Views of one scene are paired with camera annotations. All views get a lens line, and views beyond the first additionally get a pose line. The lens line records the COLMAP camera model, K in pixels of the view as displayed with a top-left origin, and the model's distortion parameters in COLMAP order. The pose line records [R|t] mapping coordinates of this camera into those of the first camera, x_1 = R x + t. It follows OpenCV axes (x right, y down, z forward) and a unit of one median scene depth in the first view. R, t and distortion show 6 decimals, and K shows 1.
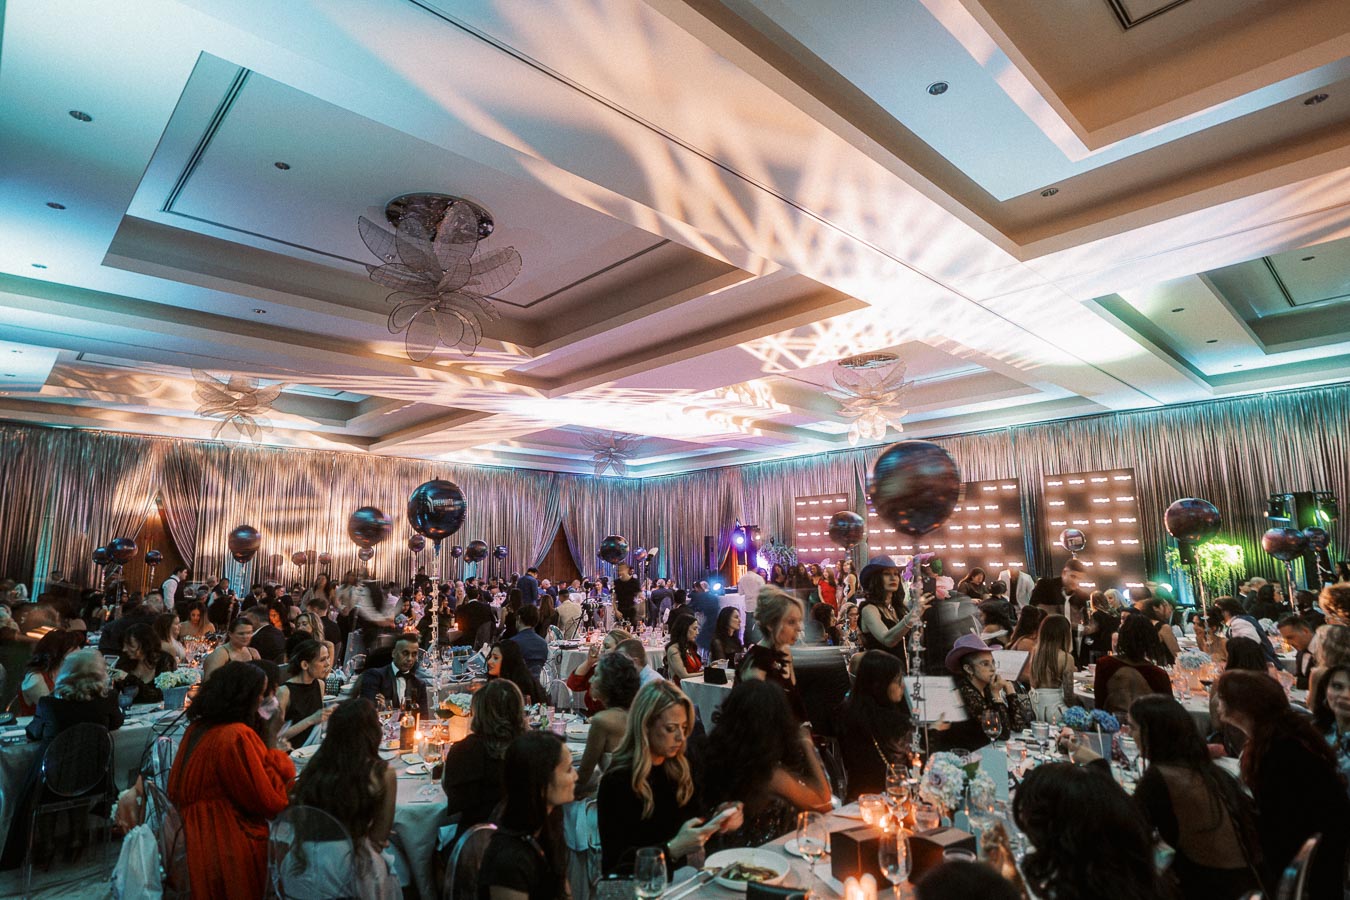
lens RADIAL K [[727.6, 0, 675.0], [0, 727.6, 450.0], [0, 0, 1]] dist [0.005150, 0.001000]
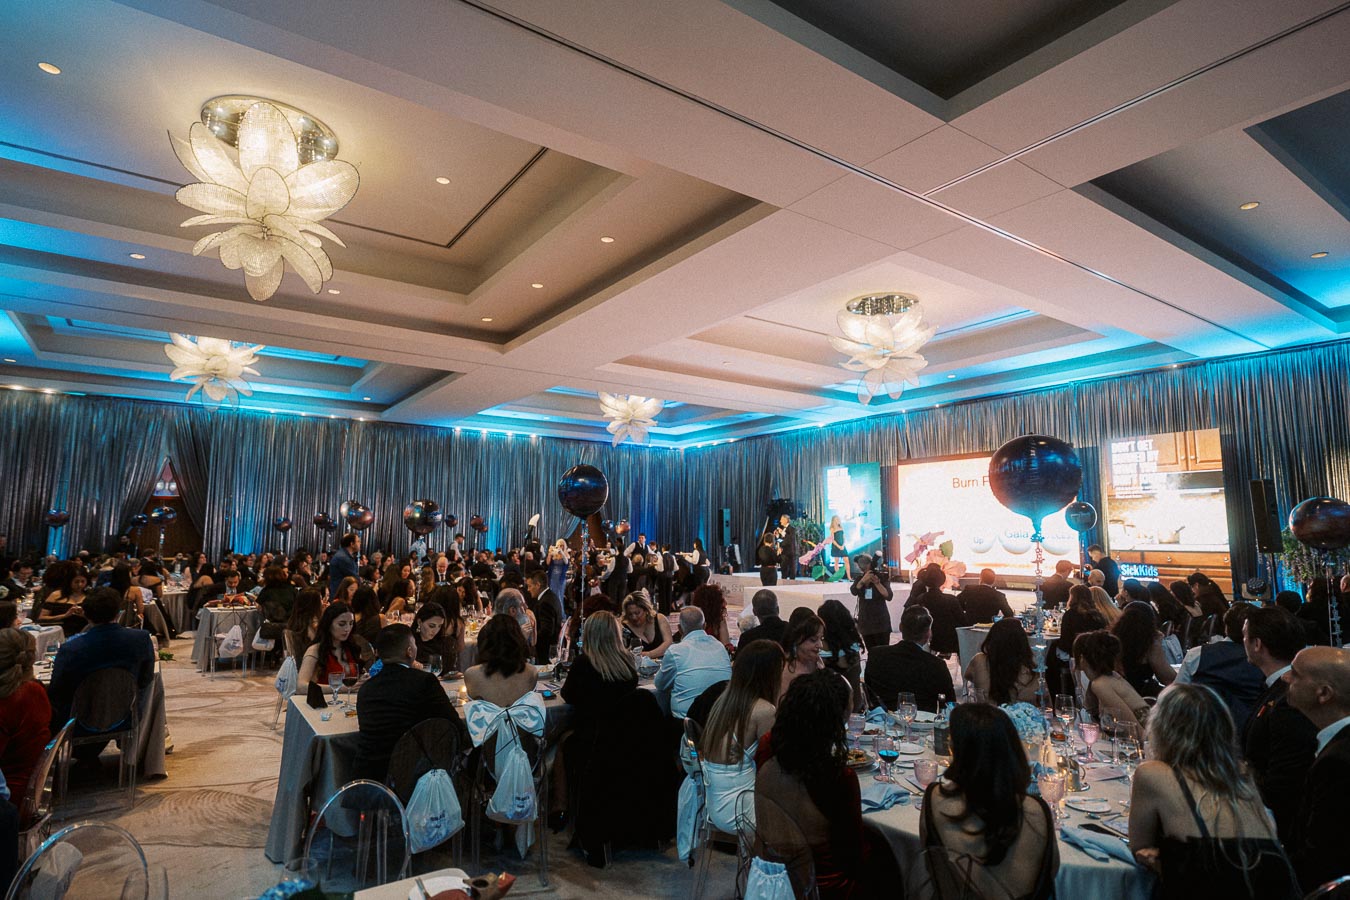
lens RADIAL K [[727.6, 0, 675.0], [0, 727.6, 450.0], [0, 0, 1]] dist [0.005150, 0.001000]
pose [[0.988285, 0.000884, -0.152618, 0.164499], [0.004309, 0.999423, 0.033697, 0.017181], [0.152560, -0.033959, 0.987711, 0.128518]]
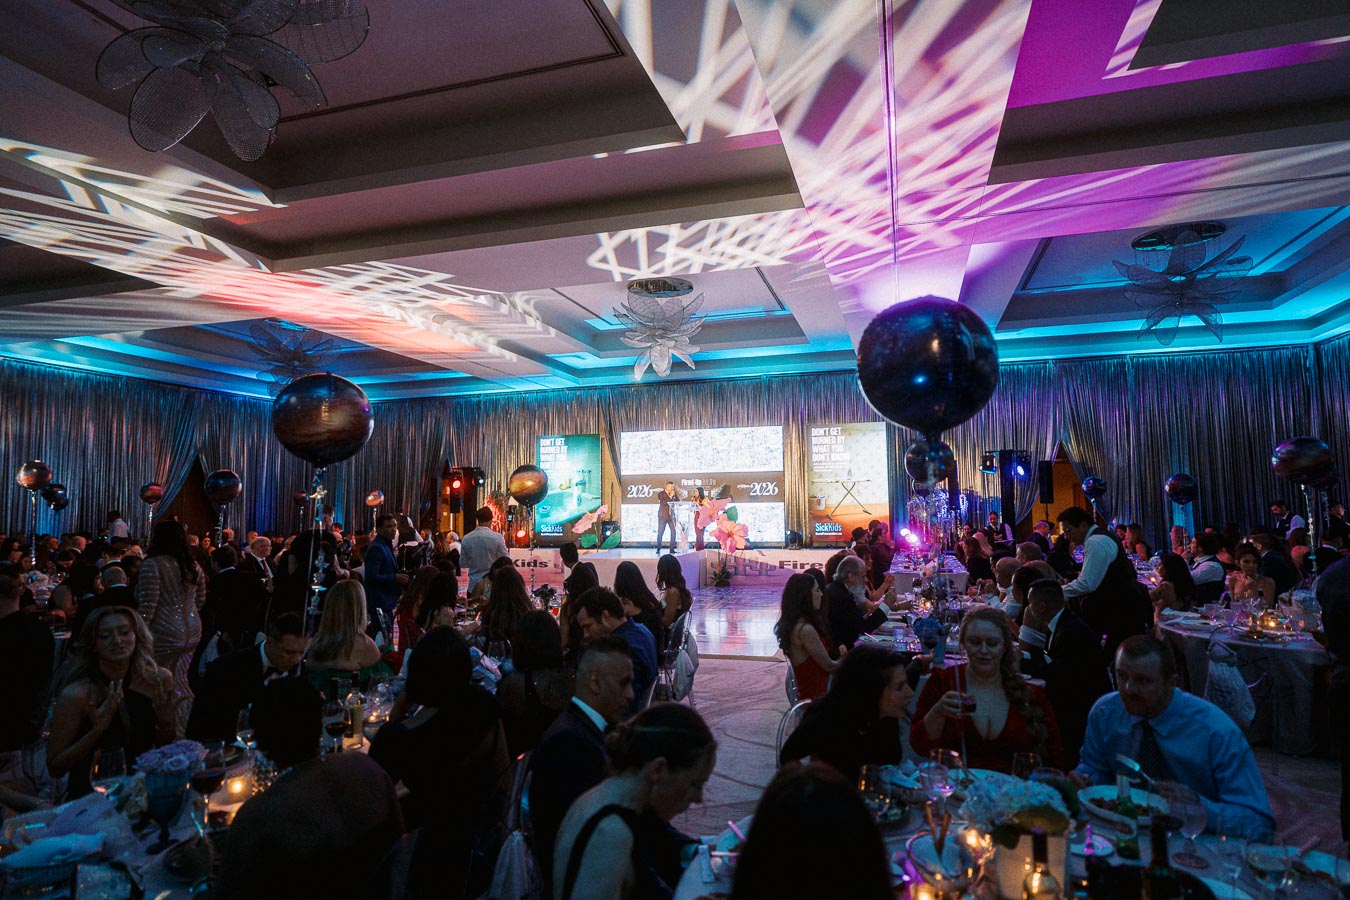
lens RADIAL K [[750.5, 0, 675.0], [0, 750.5, 450.0], [0, 0, 1]] dist [-0.000984, -0.000233]
pose [[0.874238, 0.039738, 0.483869, -0.167702], [-0.074396, 0.995839, 0.052632, 0.029093], [-0.479764, -0.082011, 0.873556, 0.177366]]
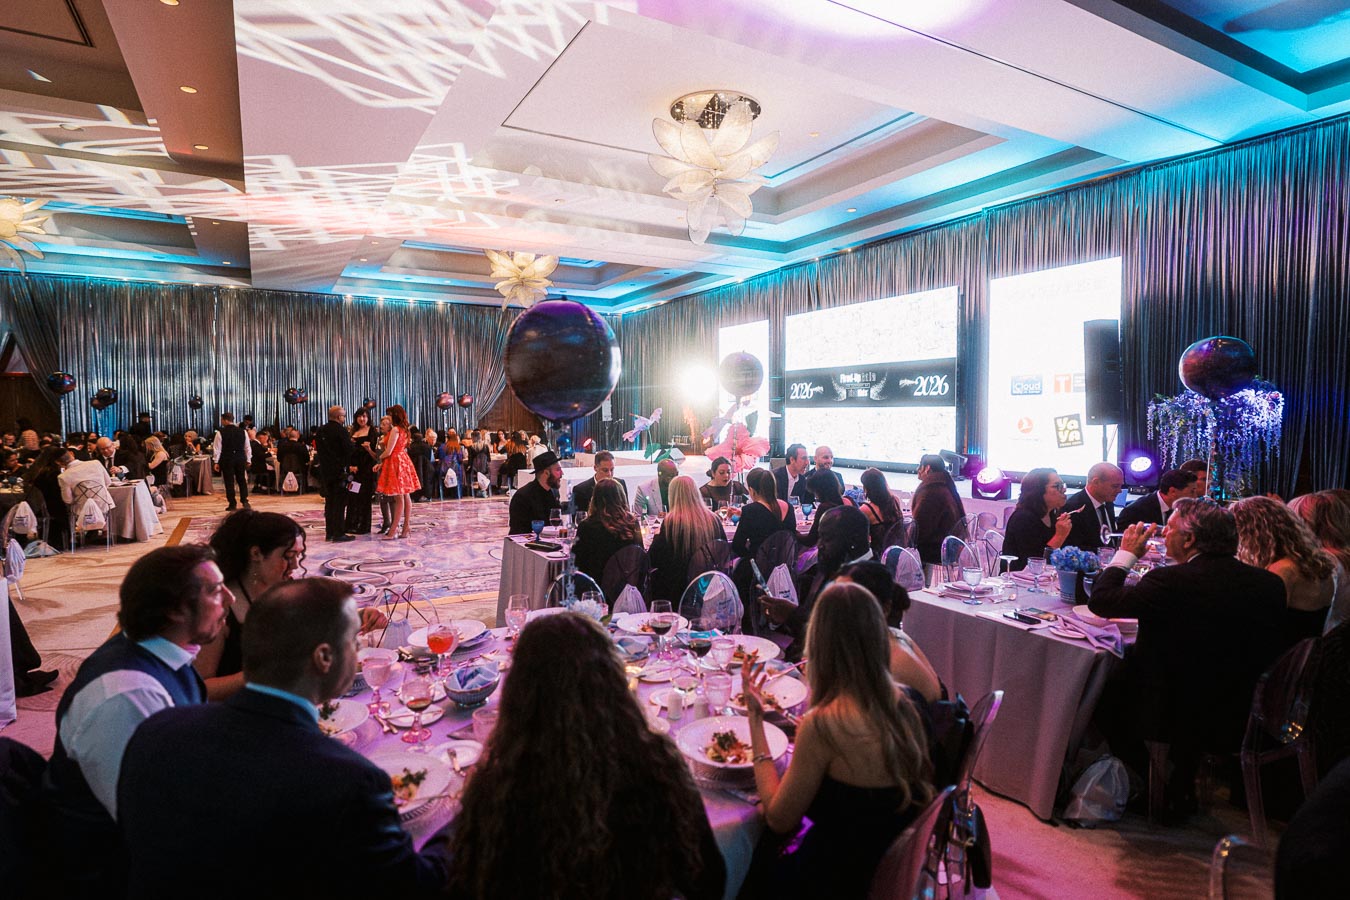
lens RADIAL K [[738.1, 0, 668.7], [0, 738.1, 433.3], [0, 0, 1]] dist [0.001501, 0.001749]
pose [[0.969105, 0.017954, -0.245994, 0.413136], [0.026755, 0.983810, 0.177205, 0.046081], [0.245193, -0.178312, 0.952935, 0.319974]]
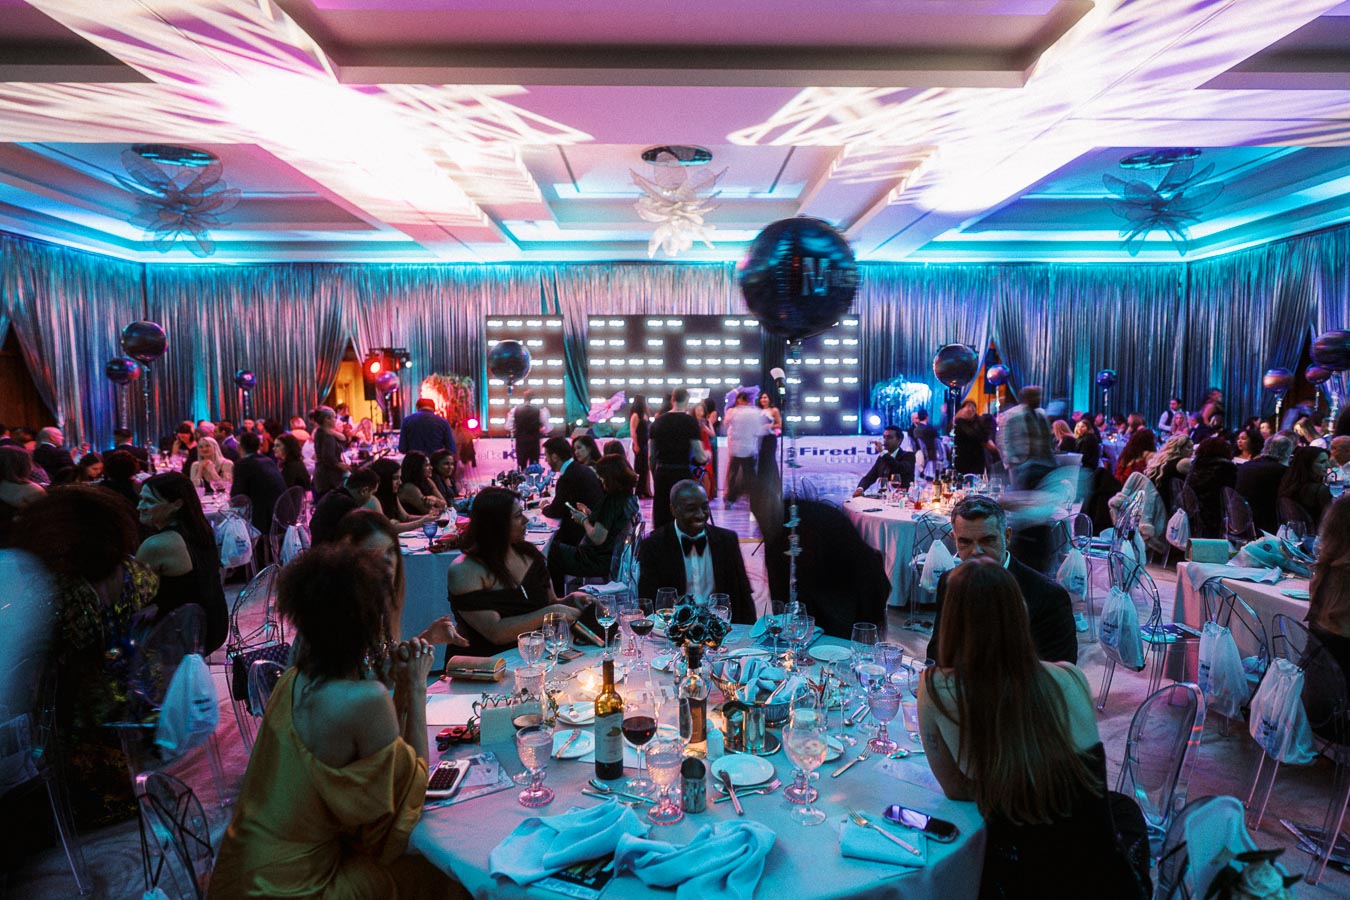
lens RADIAL K [[744.2, 0, 675.0], [0, 744.2, 450.0], [0, 0, 1]] dist [-0.000171, 0.000619]
pose [[0.681233, -0.044267, 0.730727, -0.389793], [-0.115963, 0.979042, 0.167418, 0.066823], [-0.722824, -0.198787, 0.661822, 0.395256]]
